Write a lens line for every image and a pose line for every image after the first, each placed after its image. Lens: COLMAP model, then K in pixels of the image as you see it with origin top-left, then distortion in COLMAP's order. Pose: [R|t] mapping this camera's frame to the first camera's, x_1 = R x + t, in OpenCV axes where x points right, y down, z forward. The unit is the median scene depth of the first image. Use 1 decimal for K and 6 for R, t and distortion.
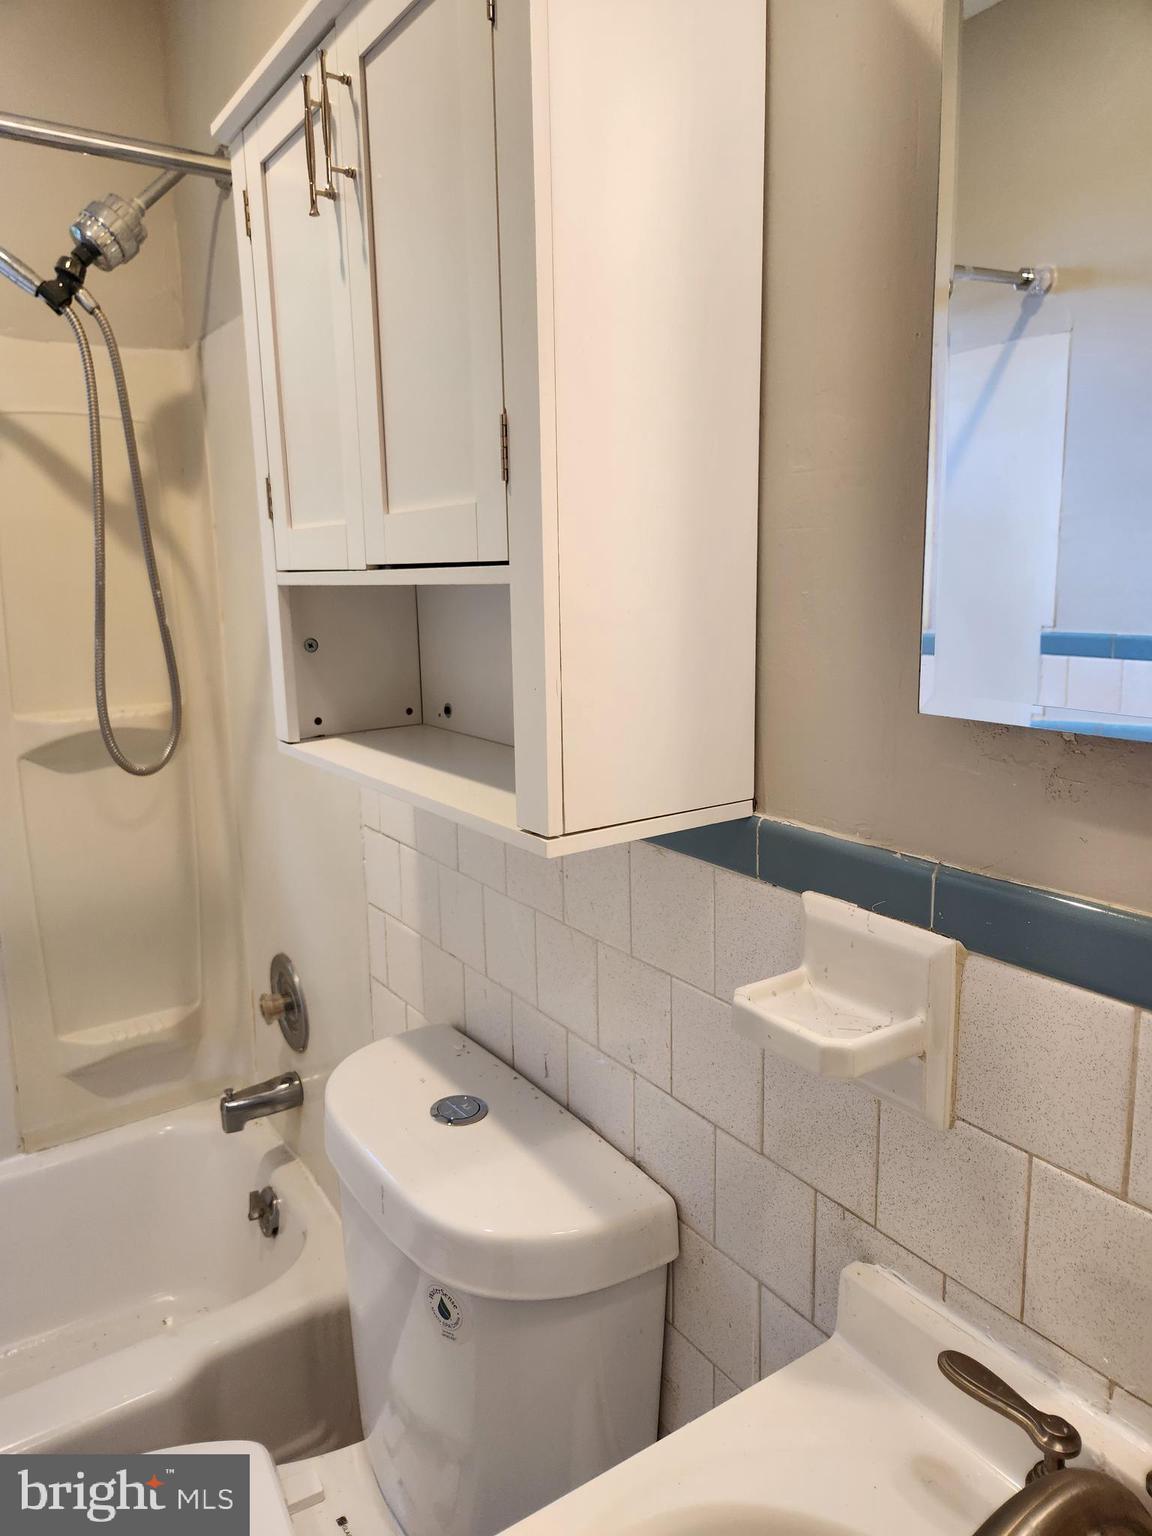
lens RADIAL K [[1039.8, 0, 565.9], [0, 1039.8, 748.1], [0, 0, 1]] dist [0.086829, -0.081378]
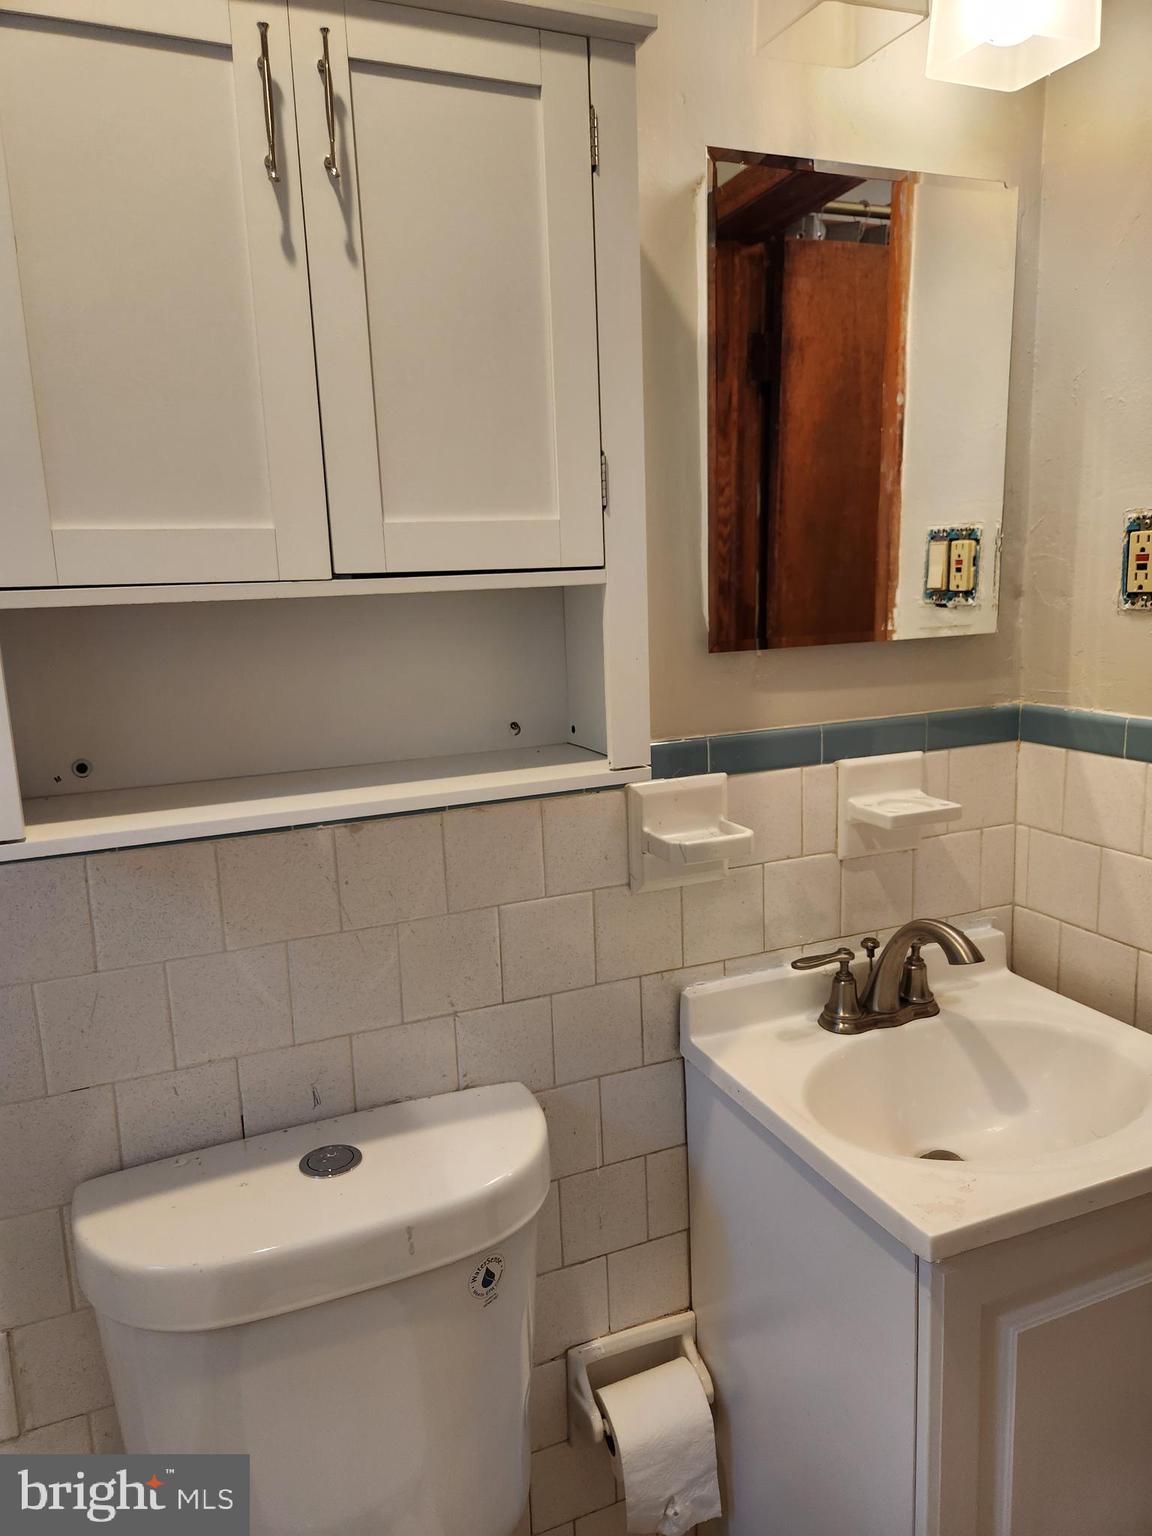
lens RADIAL K [[1027.0, 0, 579.9], [0, 1027.0, 750.8], [0, 0, 1]] dist [0.074920, -0.029309]
pose [[0.192448, -0.146821, 0.970261, -0.619751], [0.201629, 0.973564, 0.107328, -0.044443], [-0.960369, 0.174977, 0.216964, 0.358313]]
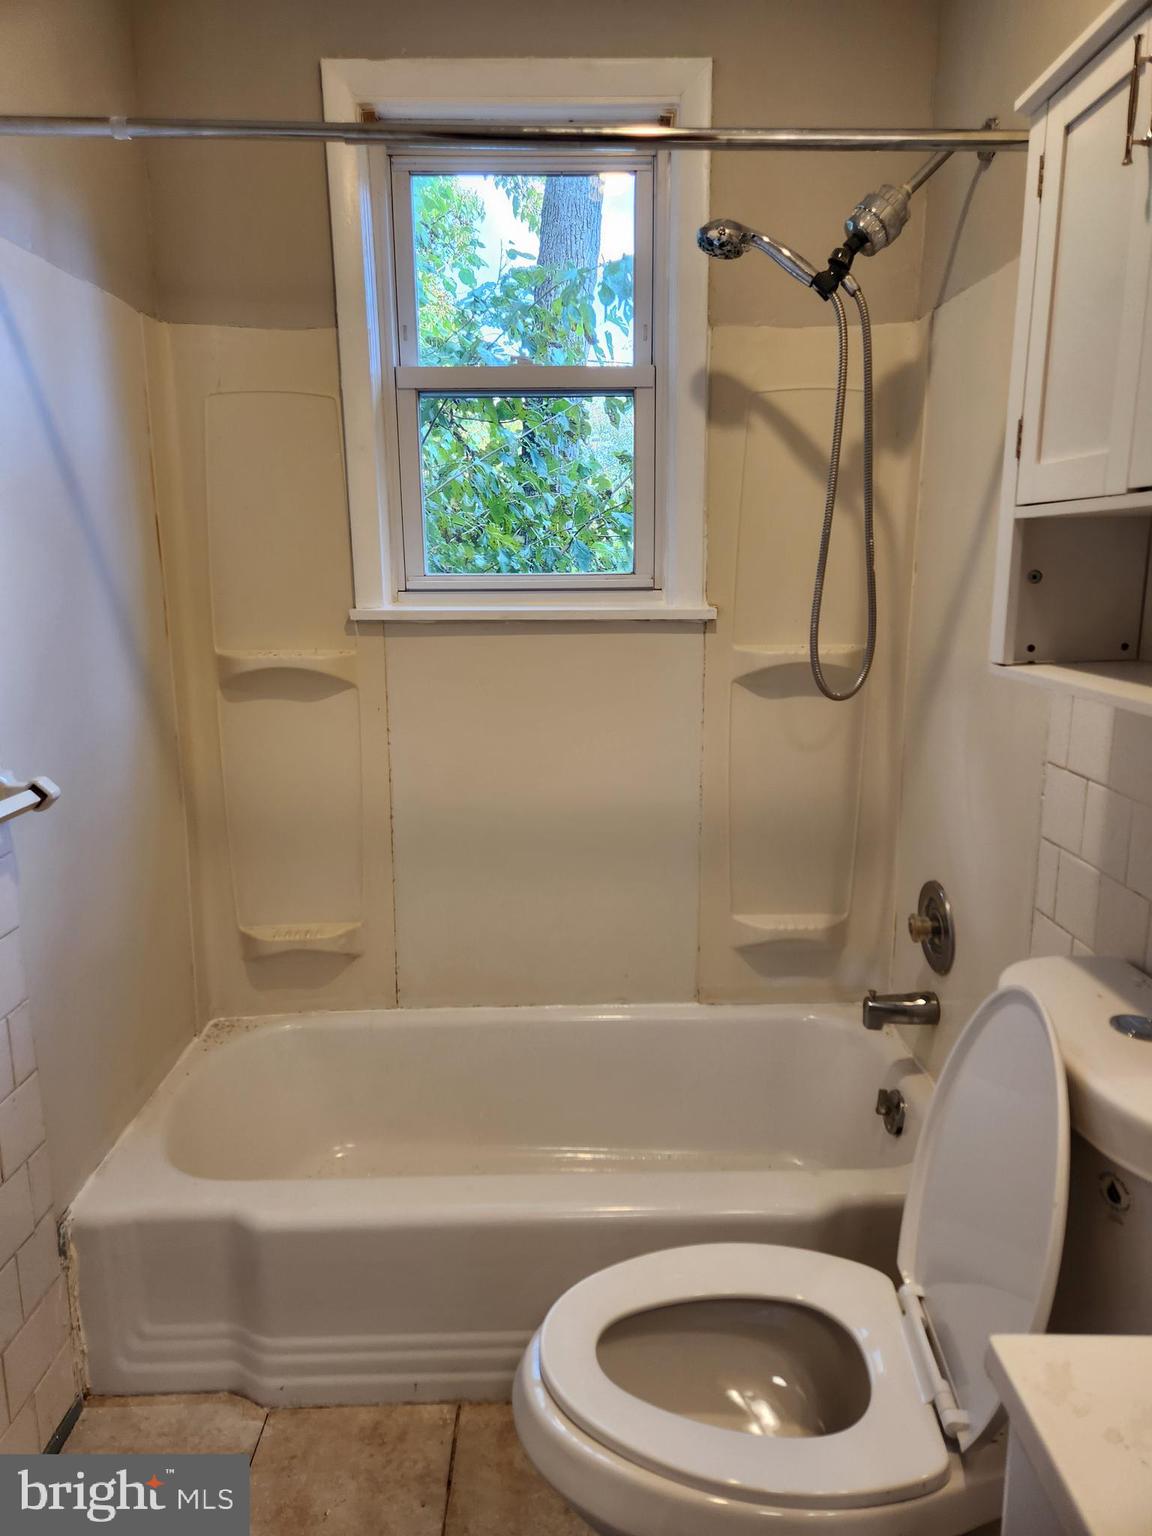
lens RADIAL K [[1027.0, 0, 579.9], [0, 1027.0, 750.8], [0, 0, 1]] dist [0.074920, -0.029309]
pose [[0.840739, 0.120354, -0.527895, -0.035254], [-0.108516, 0.992655, 0.053489, 0.052649], [0.530455, 0.012315, 0.847624, -0.113406]]
